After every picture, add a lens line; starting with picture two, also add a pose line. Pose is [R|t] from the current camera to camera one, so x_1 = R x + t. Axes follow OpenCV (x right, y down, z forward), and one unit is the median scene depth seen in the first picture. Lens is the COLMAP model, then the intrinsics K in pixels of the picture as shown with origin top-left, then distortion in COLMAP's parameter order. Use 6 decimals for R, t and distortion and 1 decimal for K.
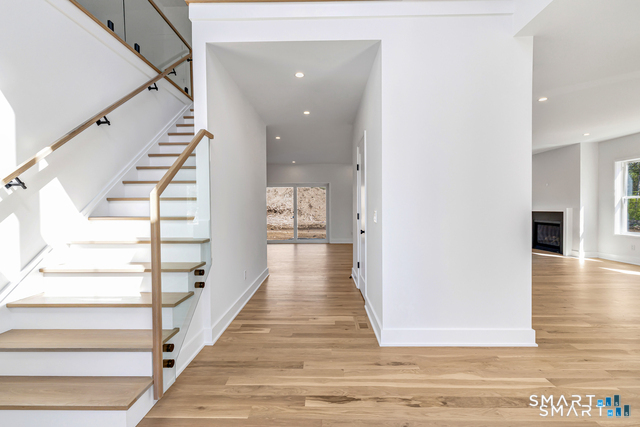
lens RADIAL K [[281.5, 0, 319.2], [0, 281.5, 215.3], [0, 0, 1]] dist [0.000271, 0.000729]
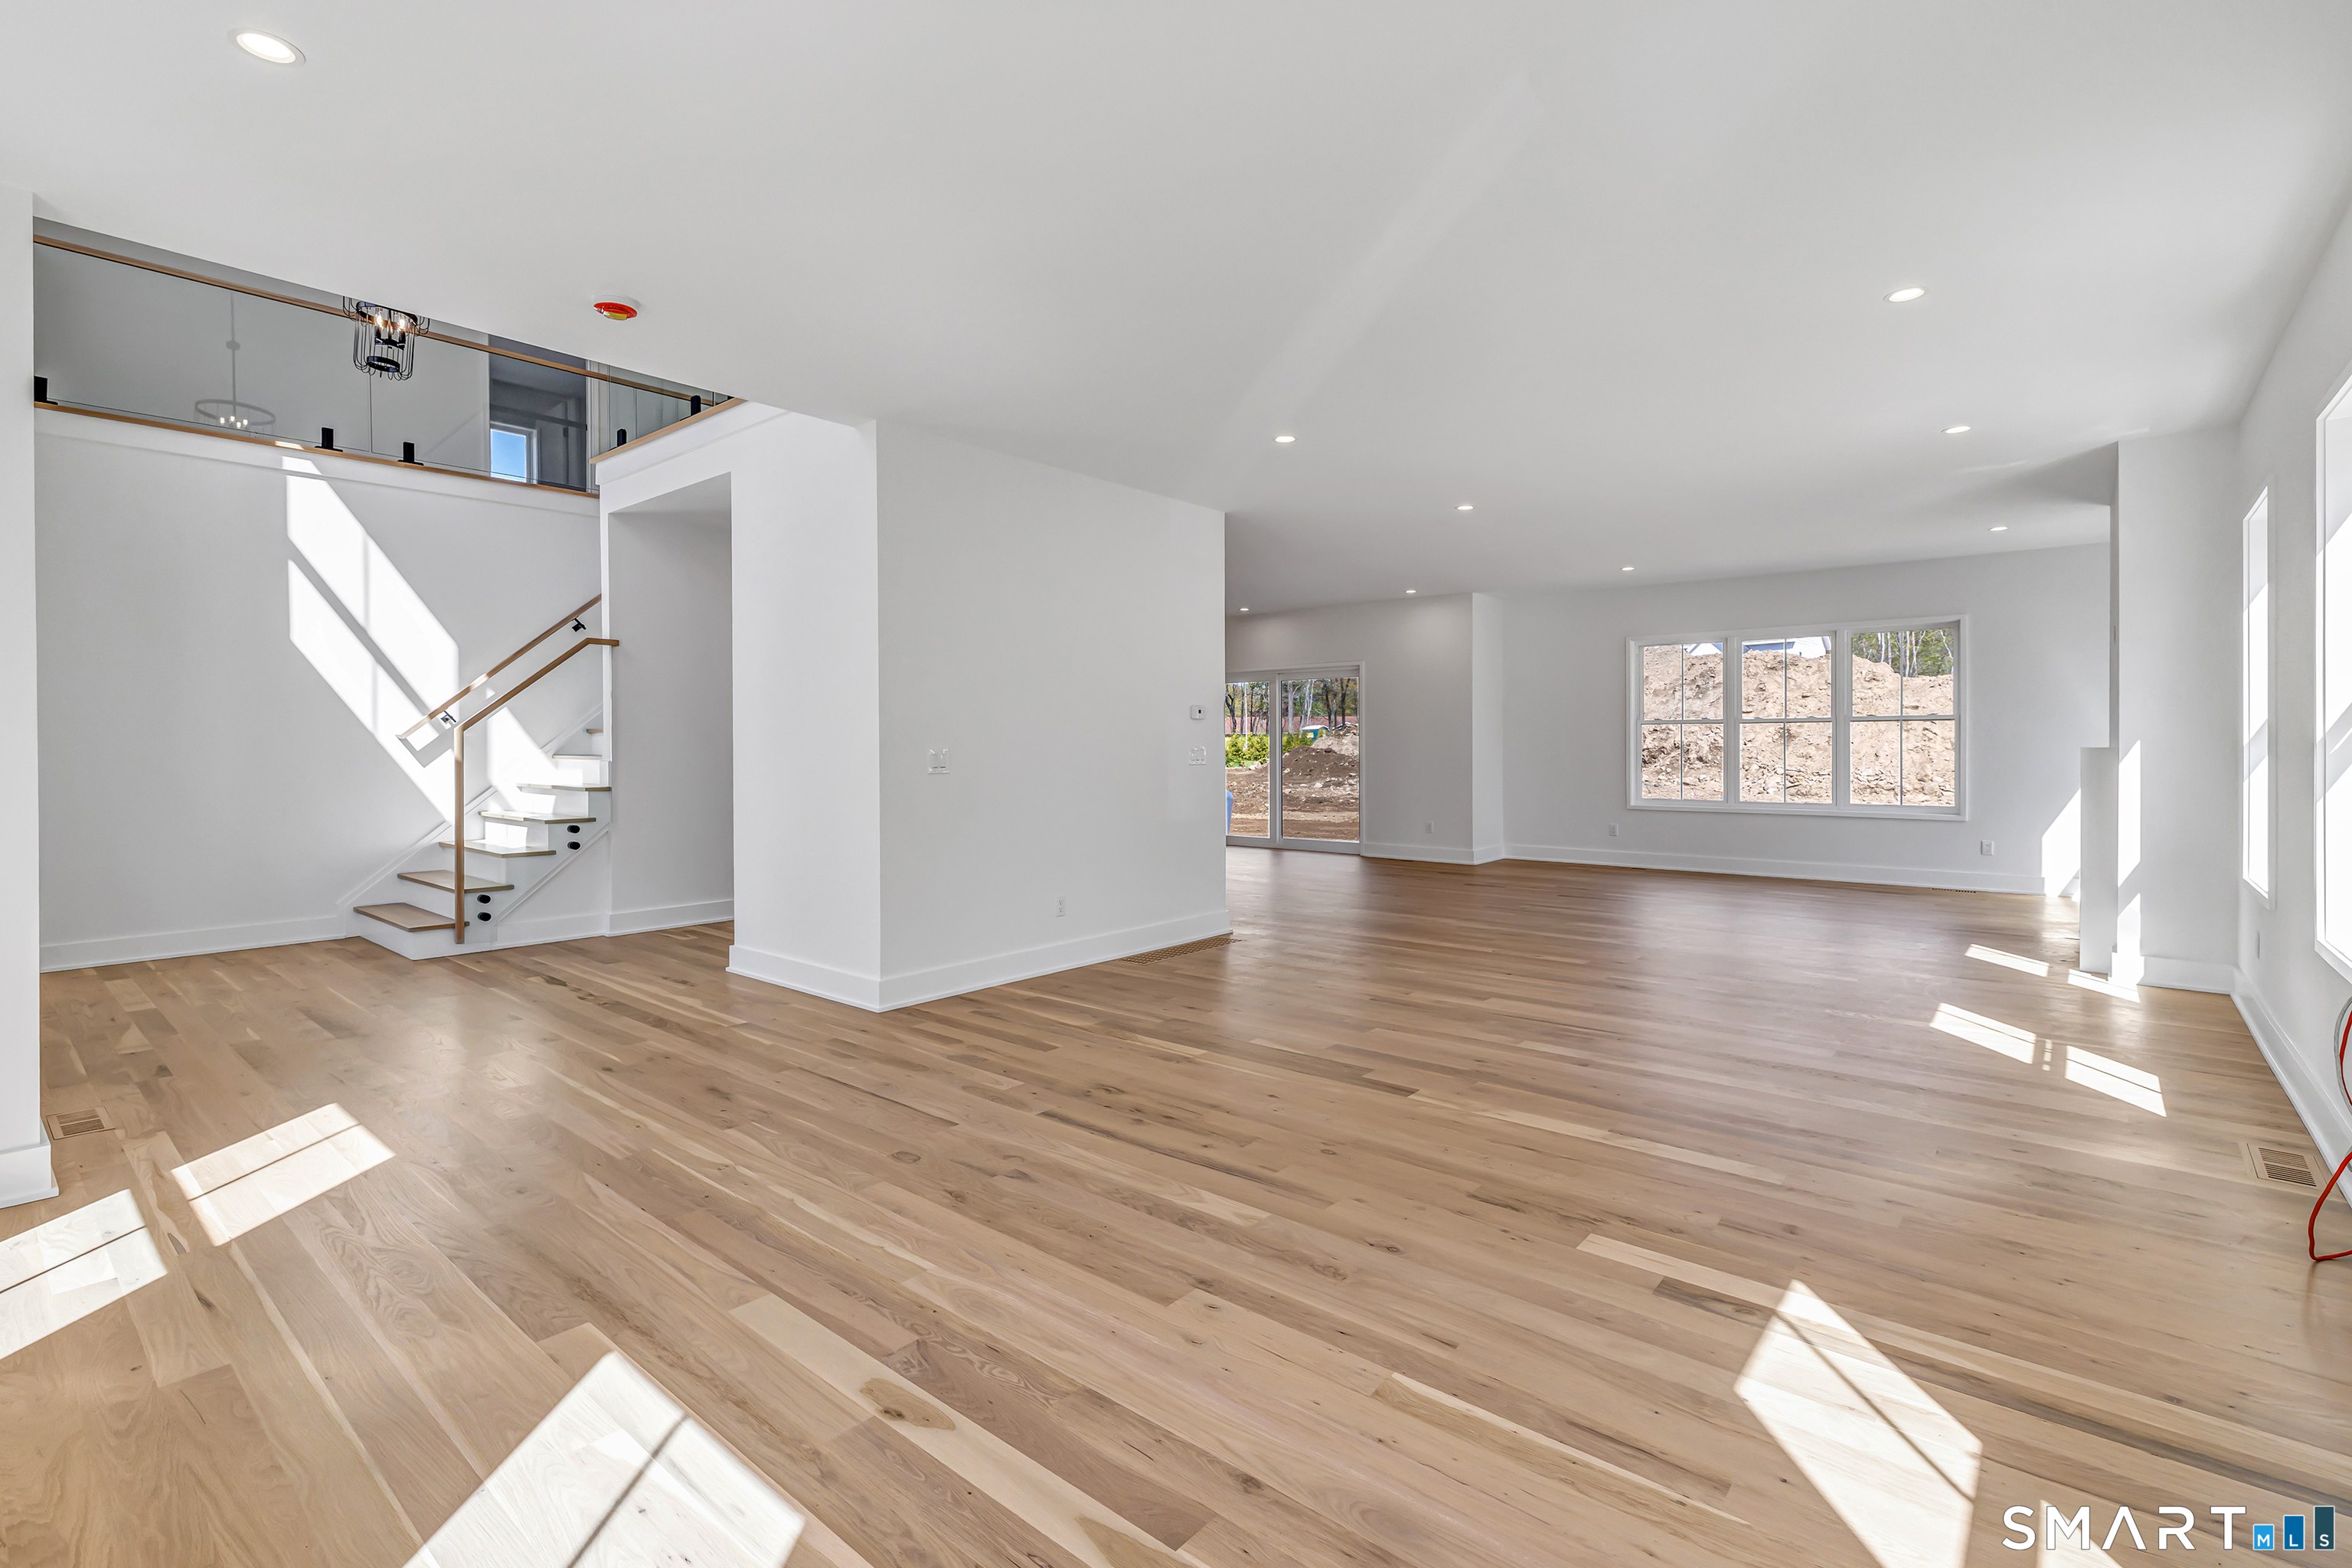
lens RADIAL K [[1034.4, 0, 1194.6], [0, 1034.4, 762.5], [0, 0, 1]] dist [0.000271, 0.000729]
pose [[0.778201, 0.005754, -0.627988, 0.880819], [-0.010931, 0.999931, -0.004383, 0.006855], [0.627920, 0.010275, 0.778210, -0.036095]]
